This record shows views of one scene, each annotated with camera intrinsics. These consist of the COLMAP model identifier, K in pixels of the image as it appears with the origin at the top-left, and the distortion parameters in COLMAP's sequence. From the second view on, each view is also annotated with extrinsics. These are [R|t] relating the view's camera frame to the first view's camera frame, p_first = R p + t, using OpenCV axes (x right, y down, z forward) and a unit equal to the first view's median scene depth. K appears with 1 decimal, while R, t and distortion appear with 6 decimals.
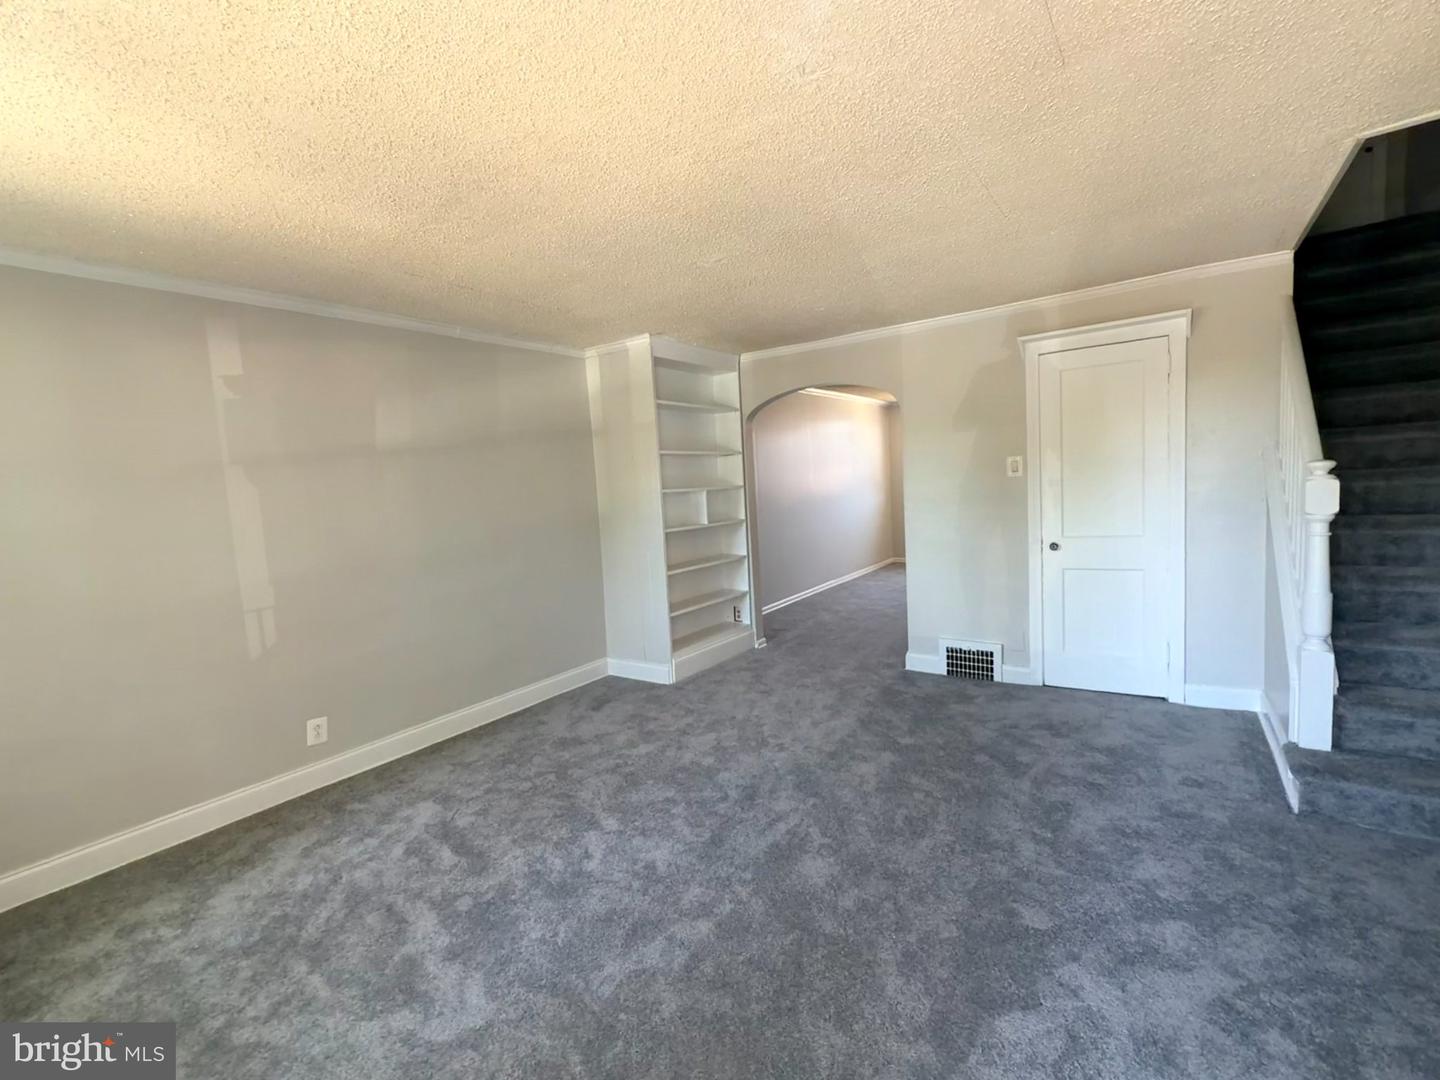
lens RADIAL K [[630.5, 0, 720.5], [0, 630.5, 538.7], [0, 0, 1]] dist [-0.002544, 0.000634]
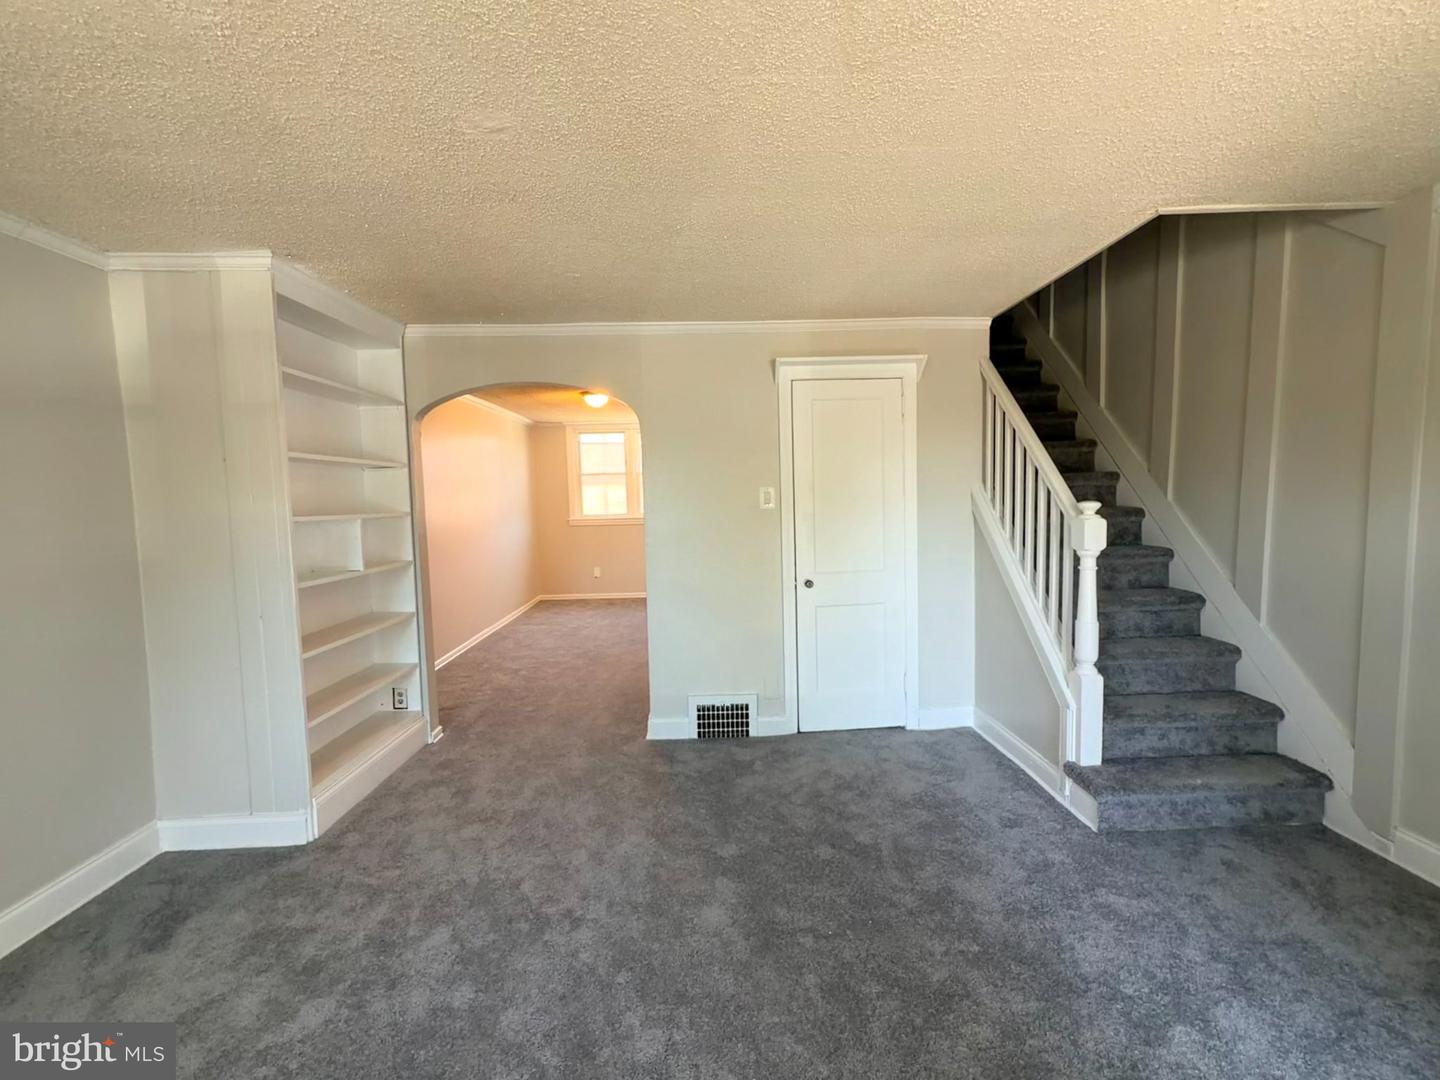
lens RADIAL K [[630.5, 0, 723.0], [0, 630.5, 538.1], [0, 0, 1]] dist [-0.002544, 0.000634]
pose [[0.799875, -0.003831, 0.600154, -0.133404], [0.032065, 0.998824, -0.036361, -0.024251], [-0.599309, 0.048328, 0.799057, 0.300687]]
